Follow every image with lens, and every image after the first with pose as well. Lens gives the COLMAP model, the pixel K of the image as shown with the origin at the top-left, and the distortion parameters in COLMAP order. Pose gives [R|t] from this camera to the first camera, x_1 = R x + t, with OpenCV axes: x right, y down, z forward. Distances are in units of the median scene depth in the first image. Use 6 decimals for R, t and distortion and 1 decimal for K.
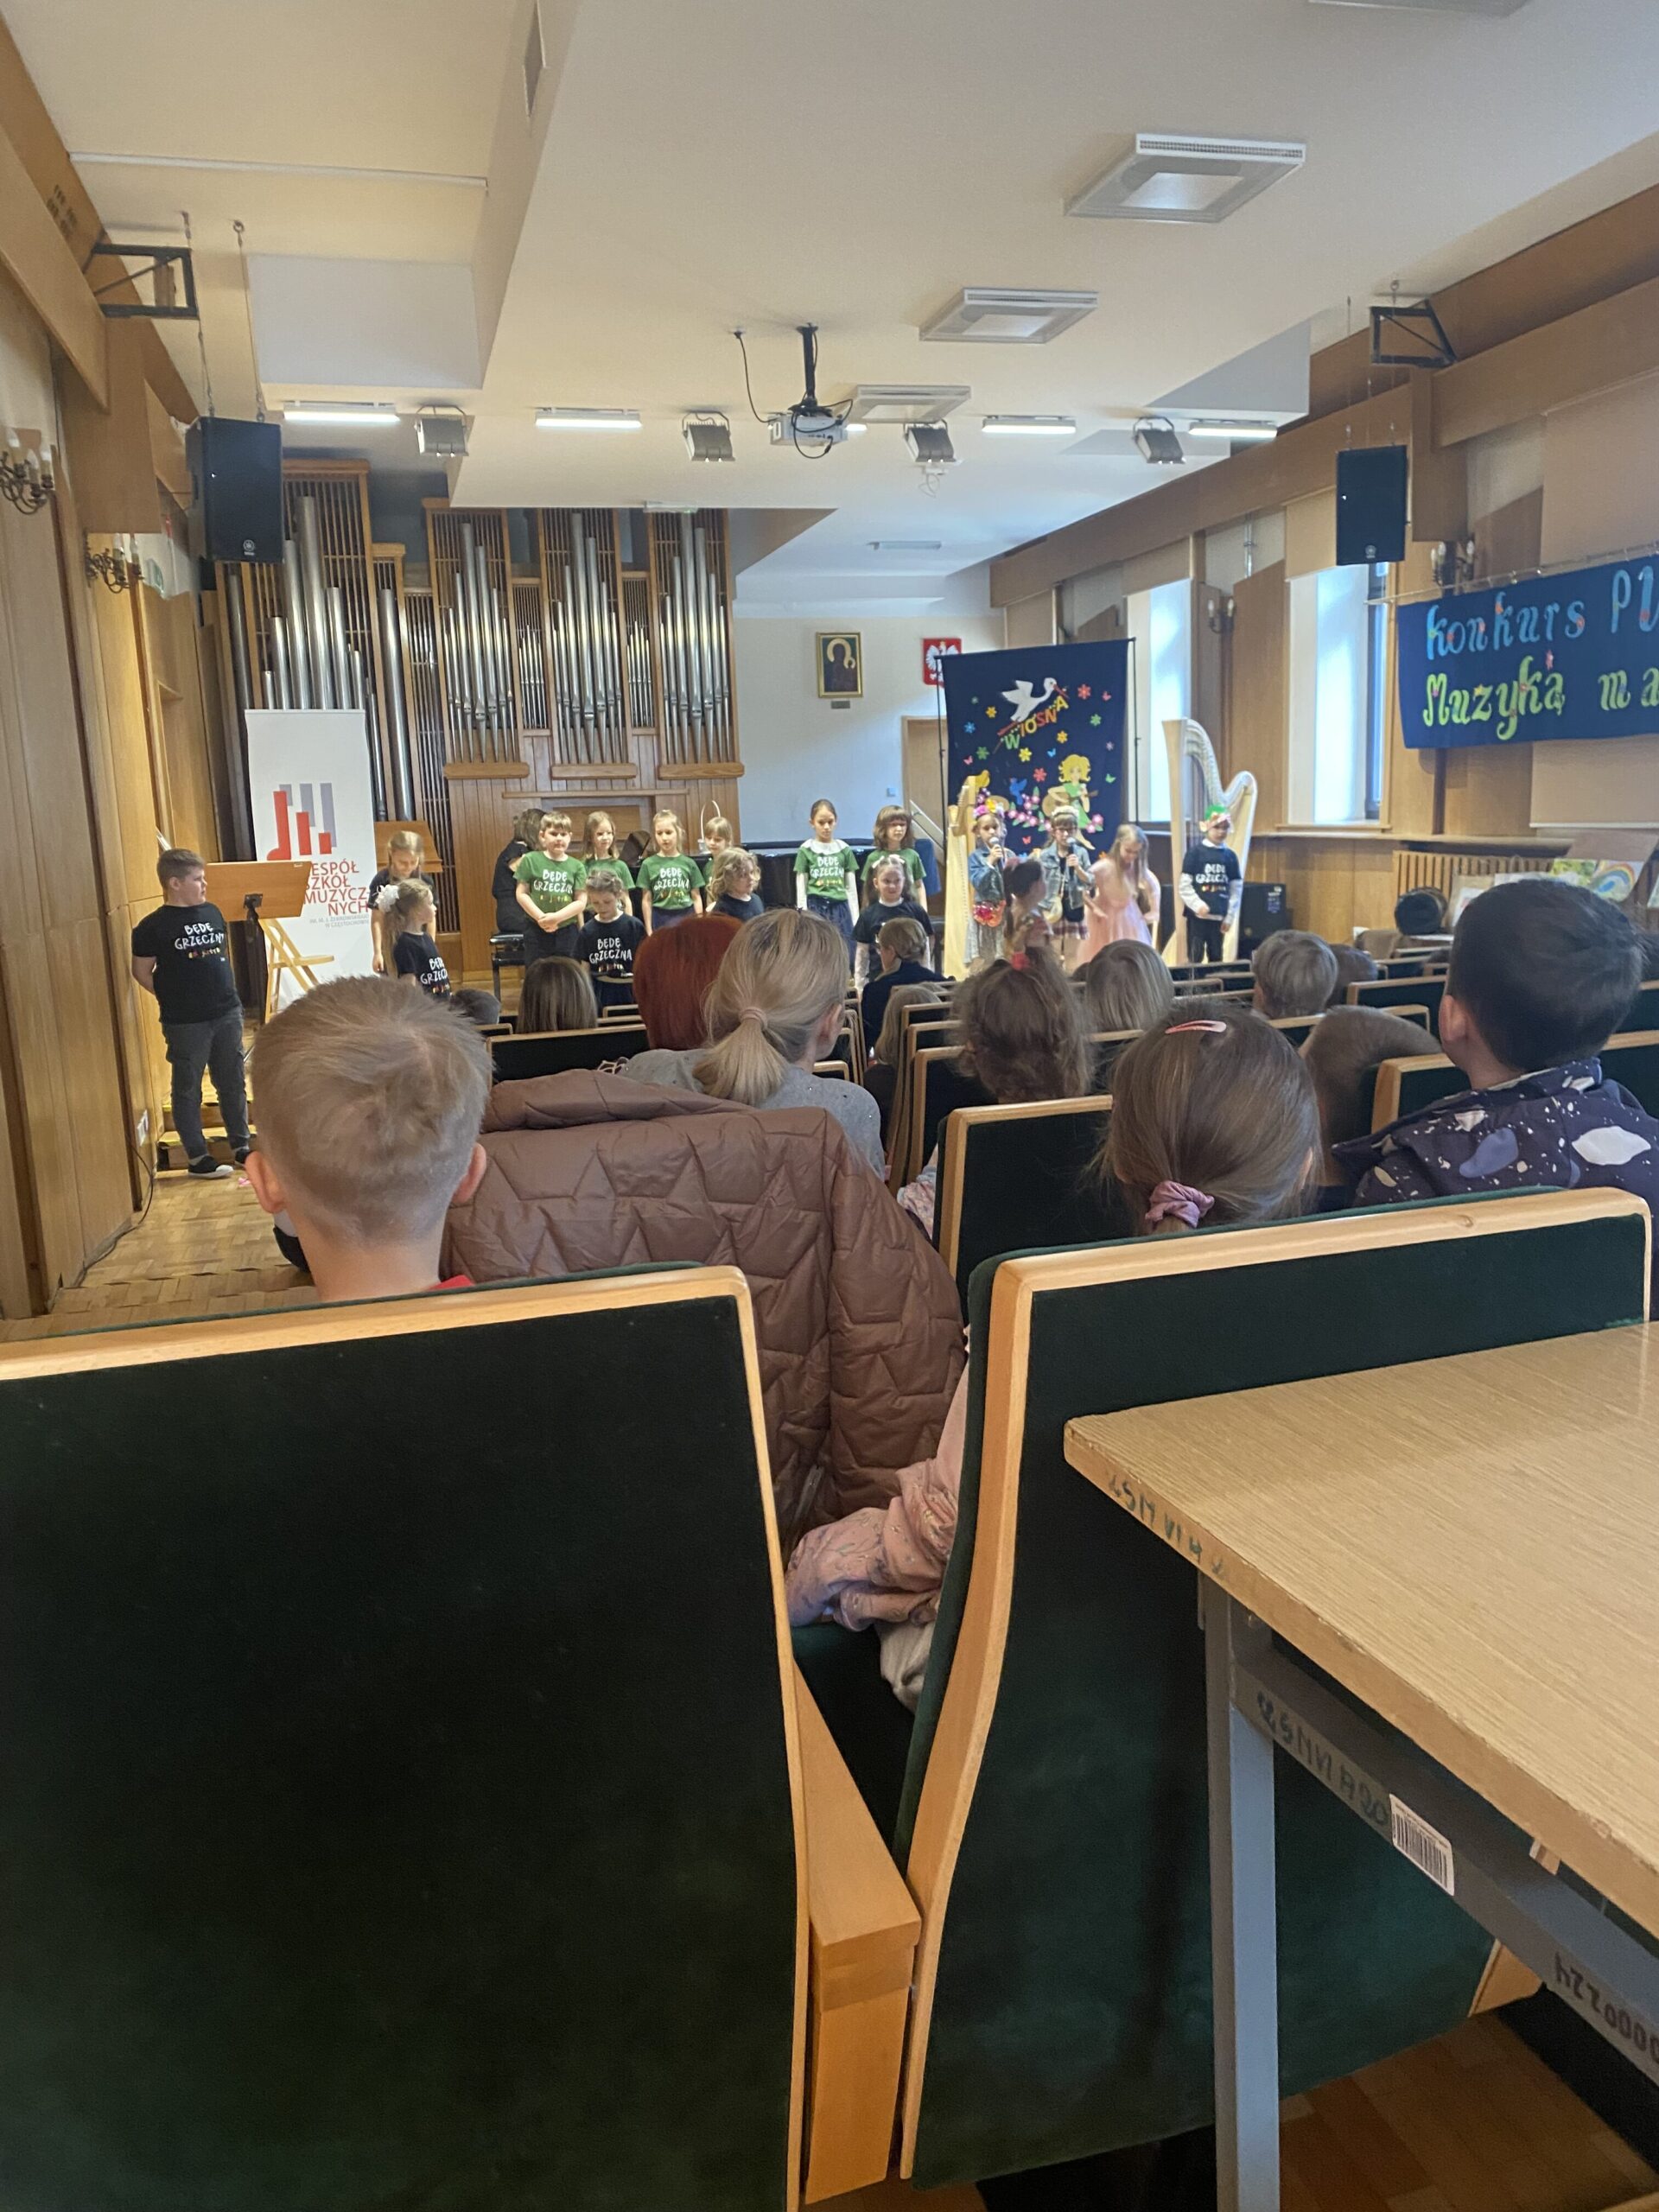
lens RADIAL K [[1686.1, 0, 856.3], [0, 1686.1, 1108.1], [0, 0, 1]] dist [0.149290, -0.345851]
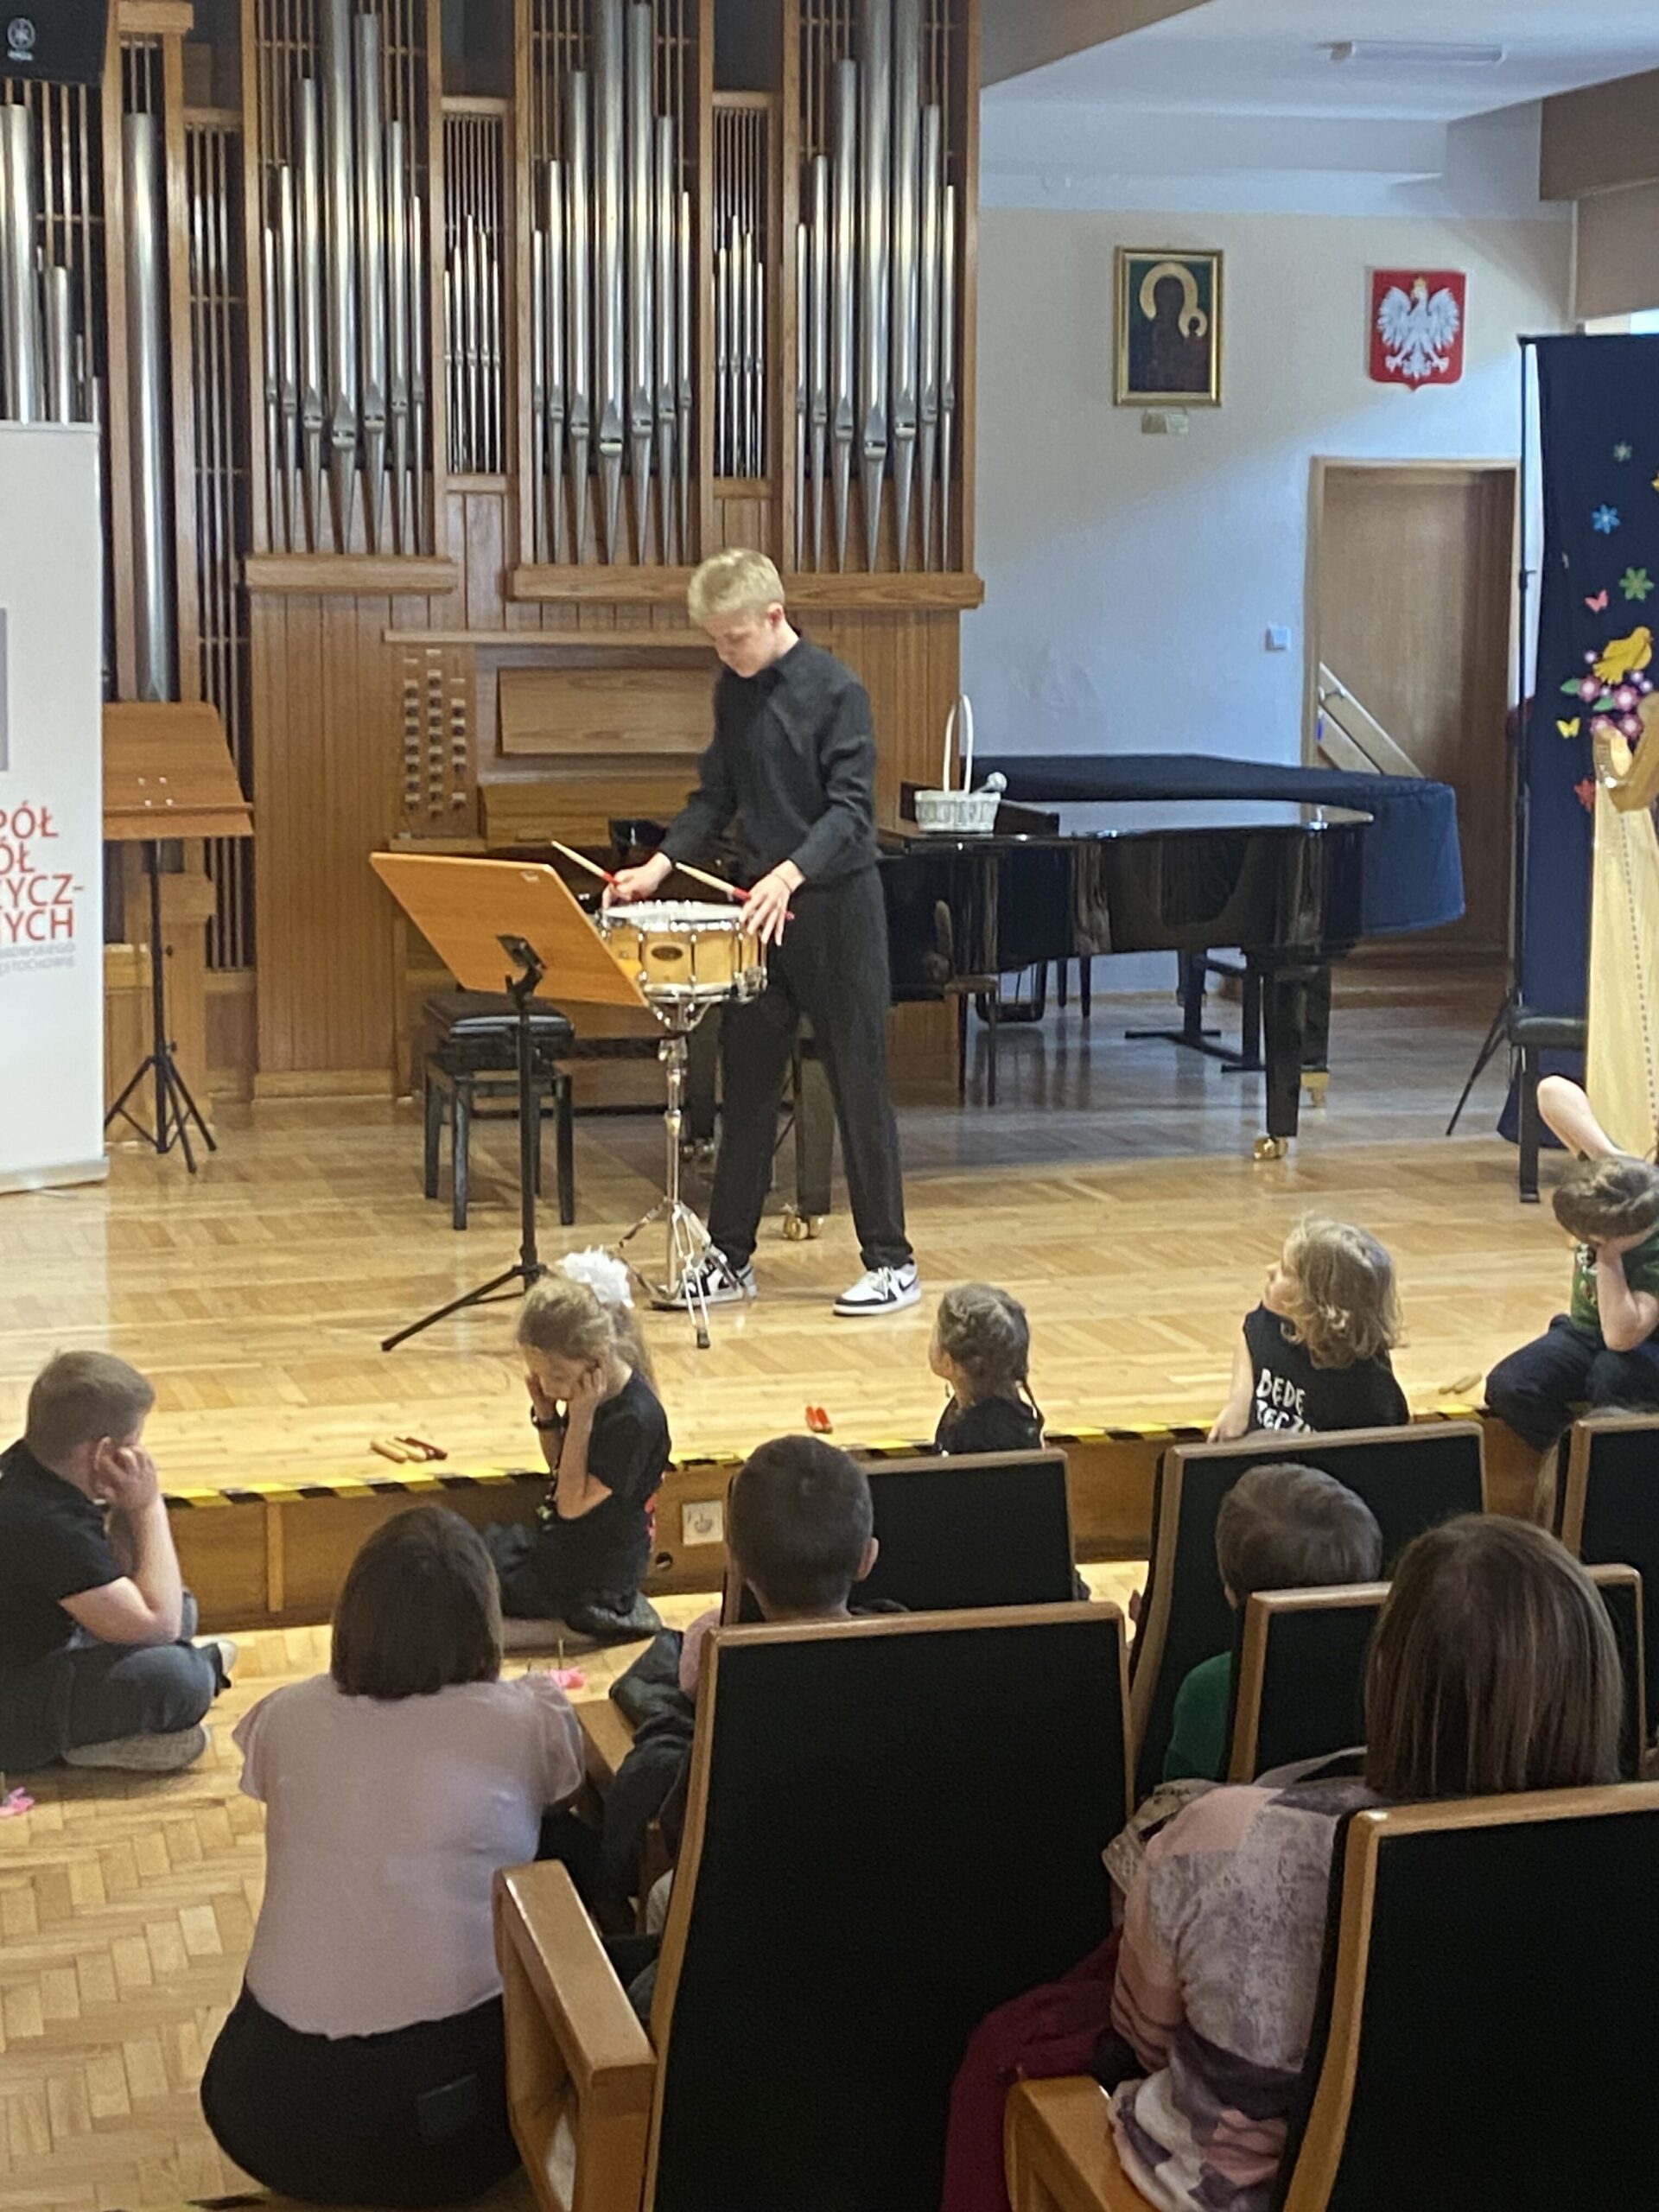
lens RADIAL K [[3877.6, 0, 833.0], [0, 3877.6, 1069.0], [0, 0, 1]] dist [0.175797, -0.281680]
pose [[0.999123, 0.041857, -0.000949, -0.107387], [-0.041851, 0.997840, -0.050631, -0.045529], [-0.001172, 0.050626, 0.998717, 0.108163]]
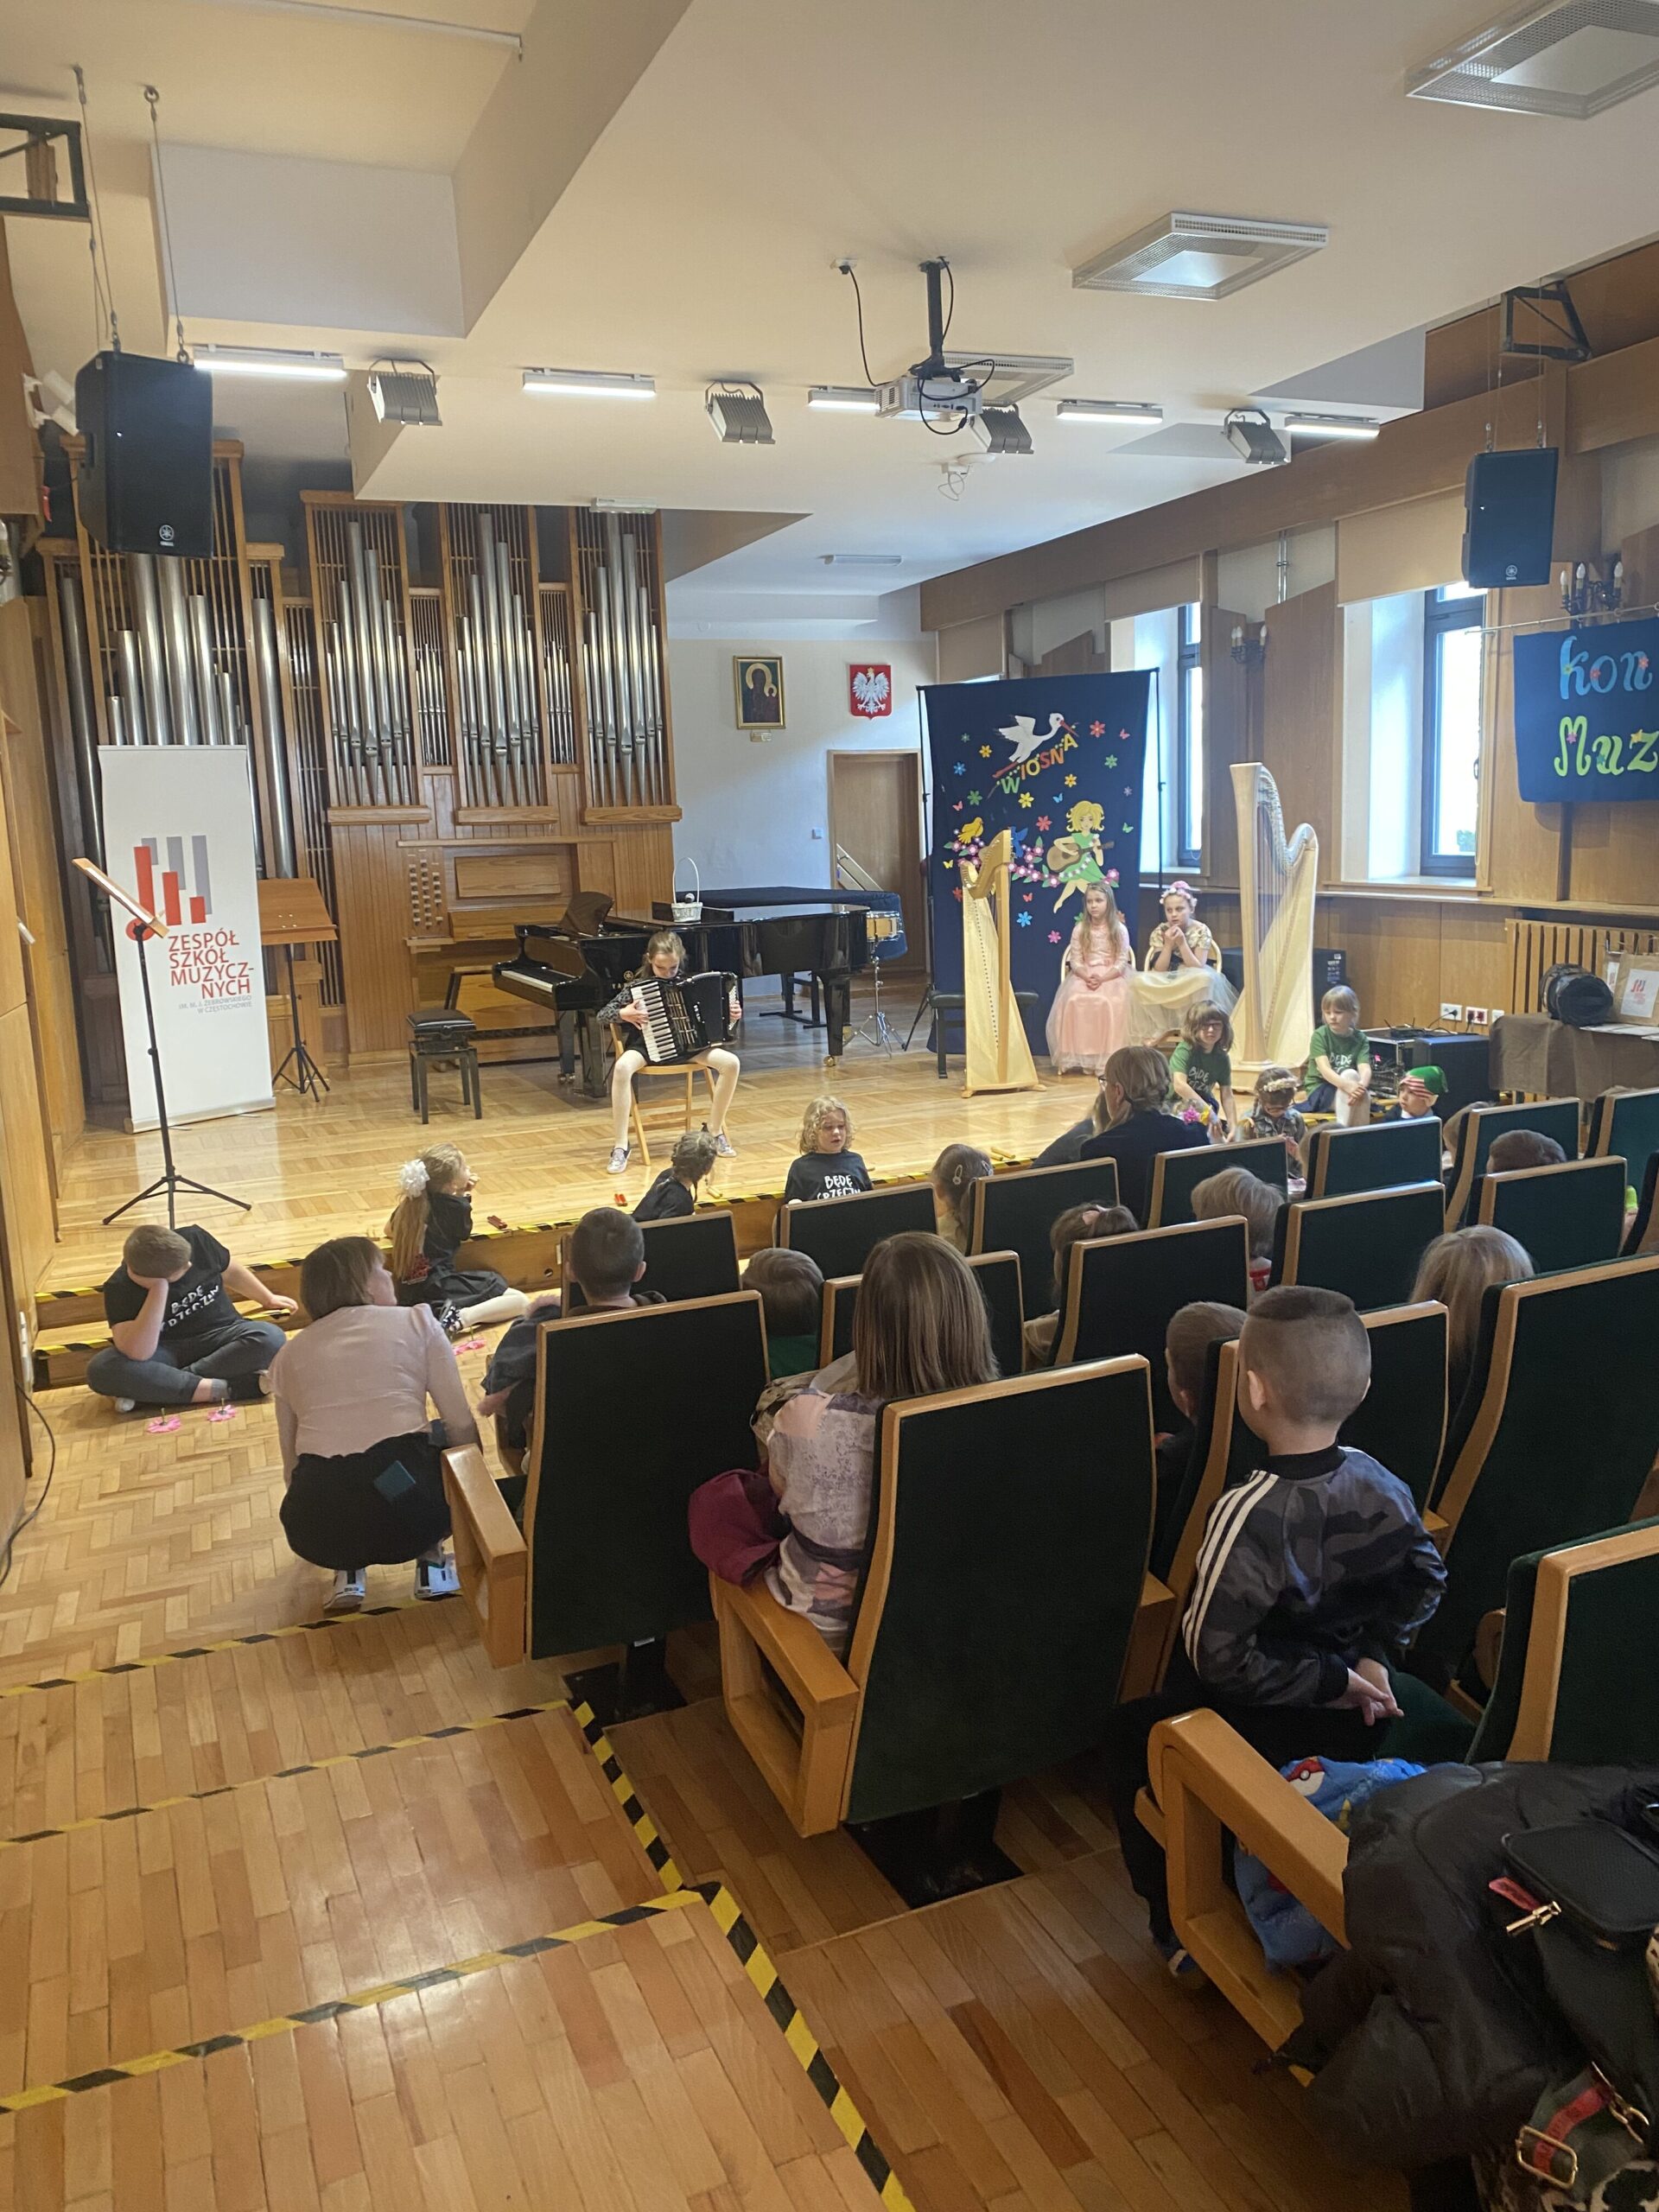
lens RADIAL K [[1682.4, 0, 844.7], [0, 1682.4, 1089.4], [0, 0, 1]] dist [0.122977, -0.231810]
pose [[0.992504, -0.018060, 0.120872, -0.101031], [0.020645, 0.999583, -0.020171, -0.045151], [-0.120458, 0.022515, 0.992463, 0.157738]]
